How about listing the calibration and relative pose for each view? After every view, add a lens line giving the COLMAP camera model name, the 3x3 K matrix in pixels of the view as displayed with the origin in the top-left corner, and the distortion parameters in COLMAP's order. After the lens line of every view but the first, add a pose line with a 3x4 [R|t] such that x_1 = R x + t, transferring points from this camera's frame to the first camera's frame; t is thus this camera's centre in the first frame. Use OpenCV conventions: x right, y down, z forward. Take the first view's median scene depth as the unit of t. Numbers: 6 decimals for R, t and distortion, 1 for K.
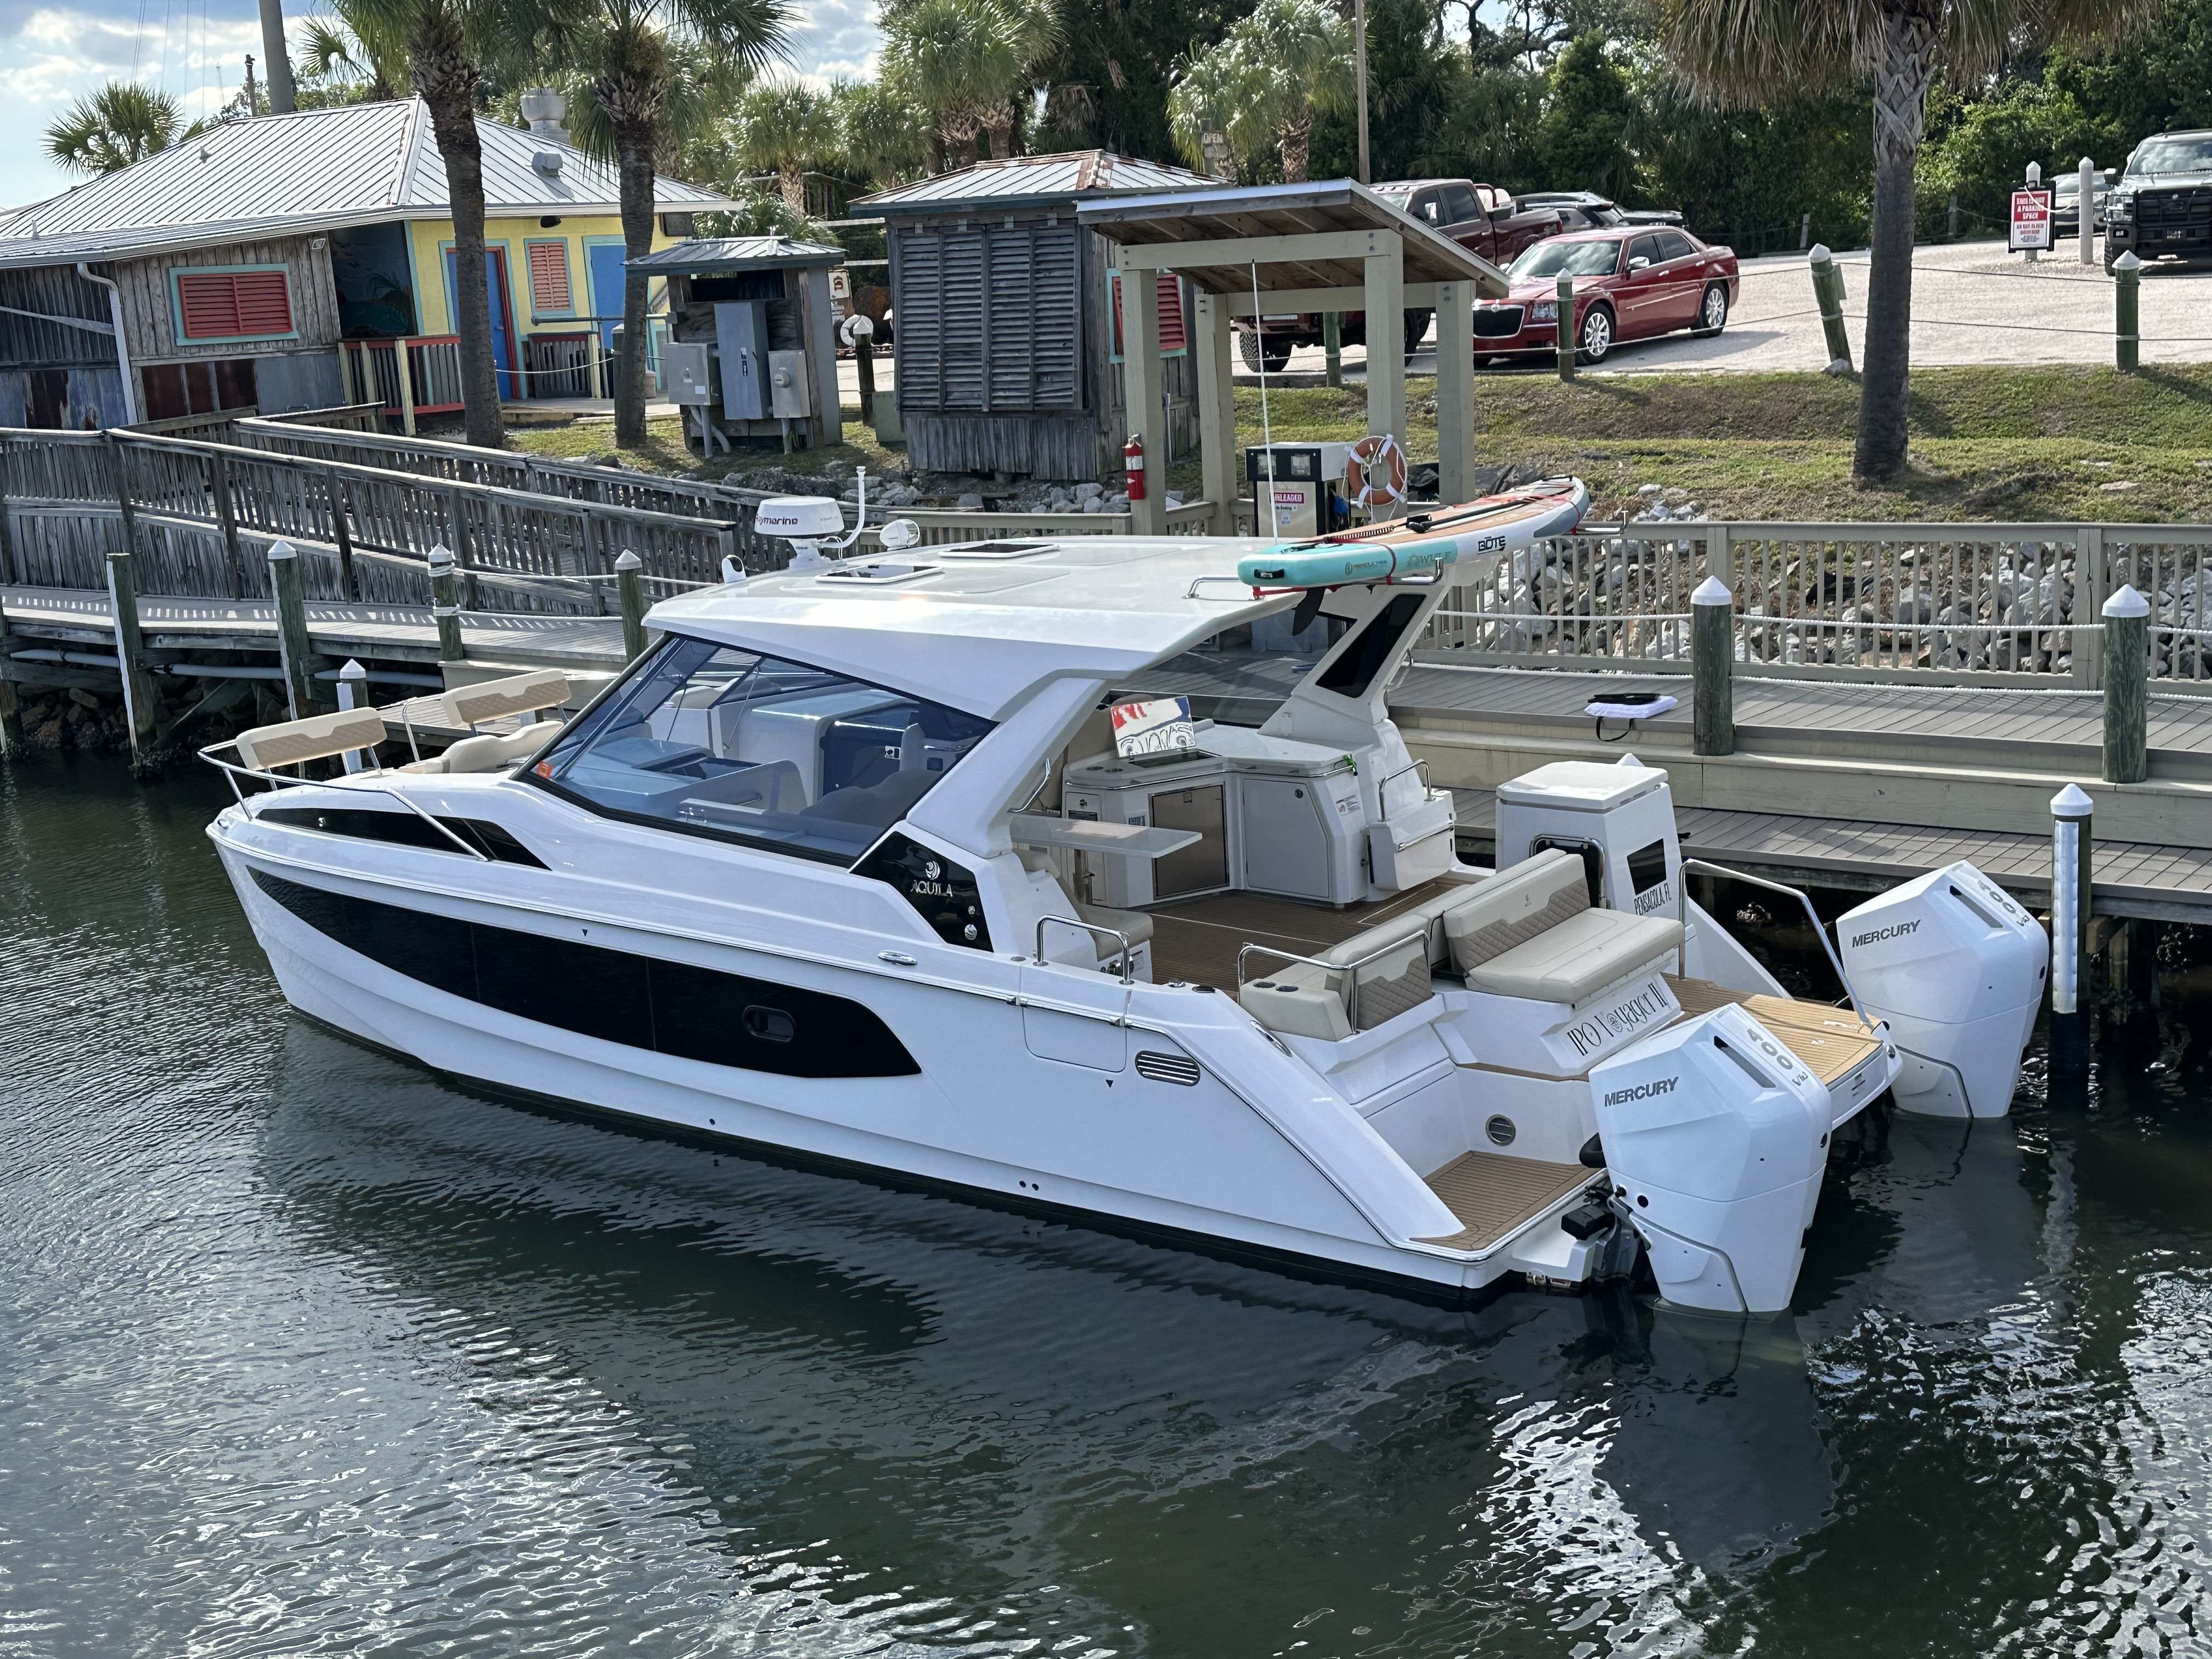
lens RADIAL K [[2635.0, 0, 1104.1], [0, 2635.0, 816.6], [0, 0, 1]] dist [0.088049, 0.000000]
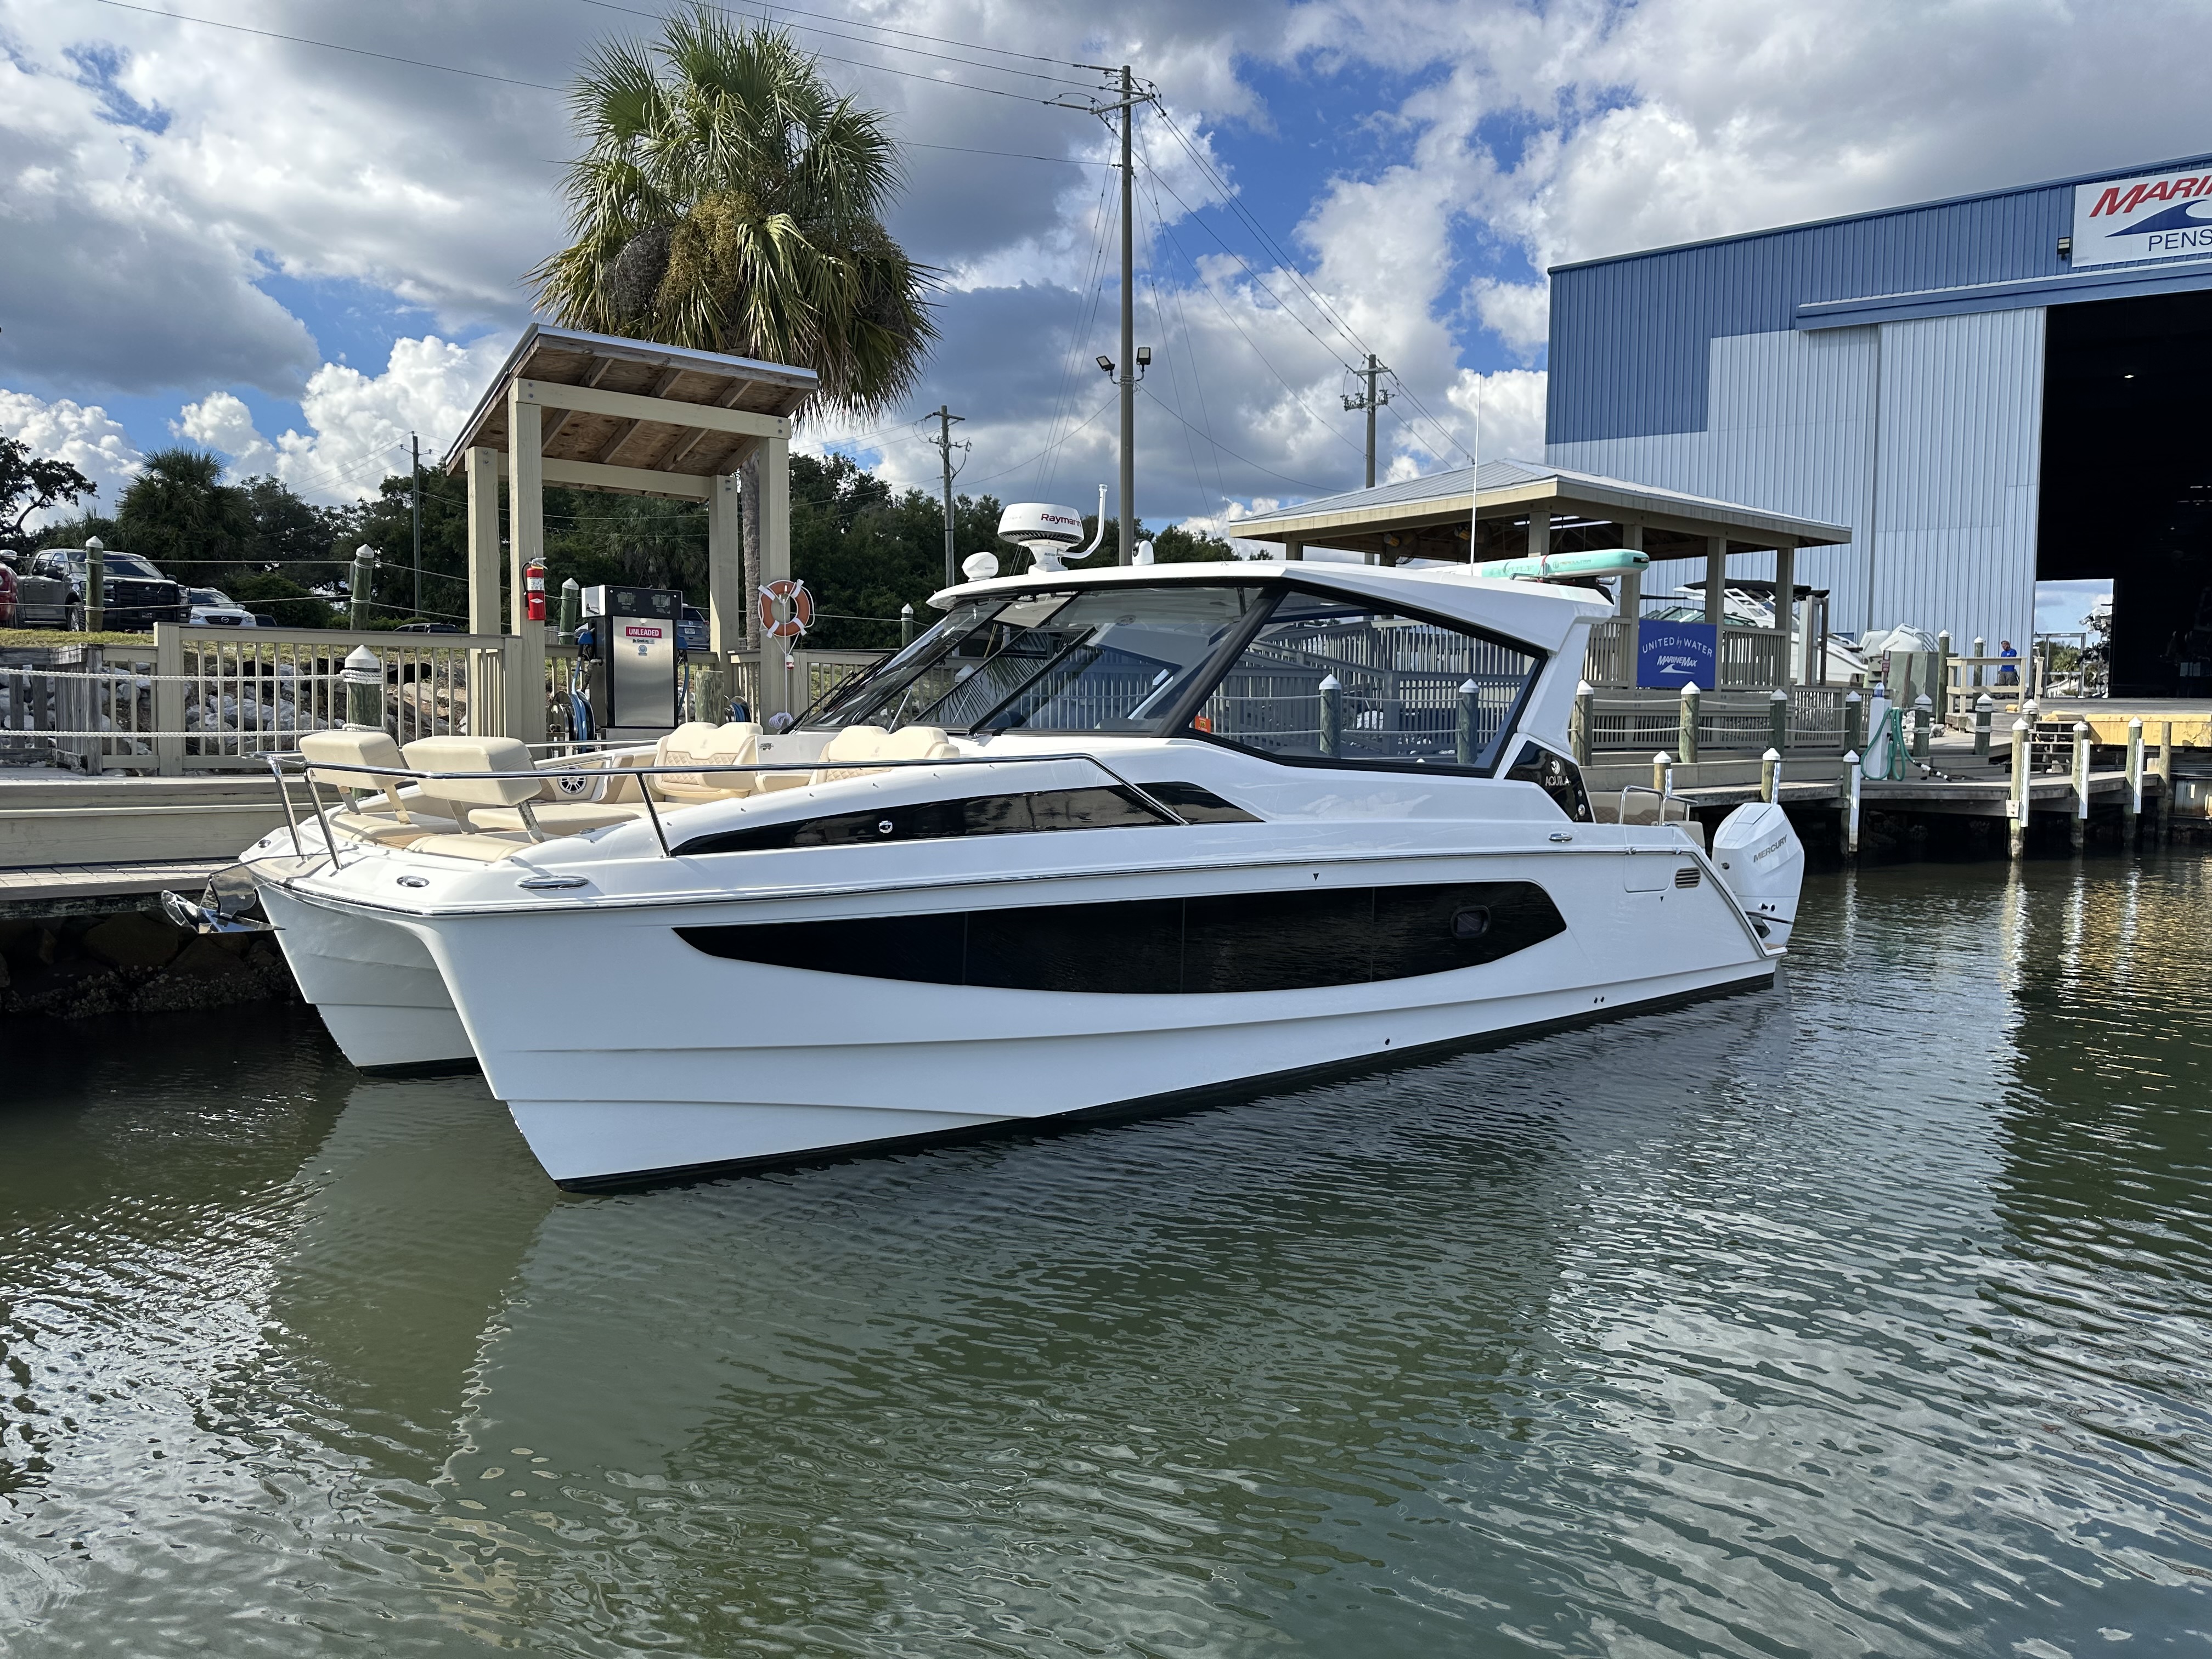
lens RADIAL K [[1569.1, 0, 1111.0], [0, 1569.1, 808.4], [0, 0, 1]] dist [0.033290, -0.036020]
pose [[0.217071, 0.004782, 0.976144, -0.860227], [0.181692, 0.982315, -0.045216, 0.035339], [-0.959098, 0.187172, 0.212363, 1.049032]]
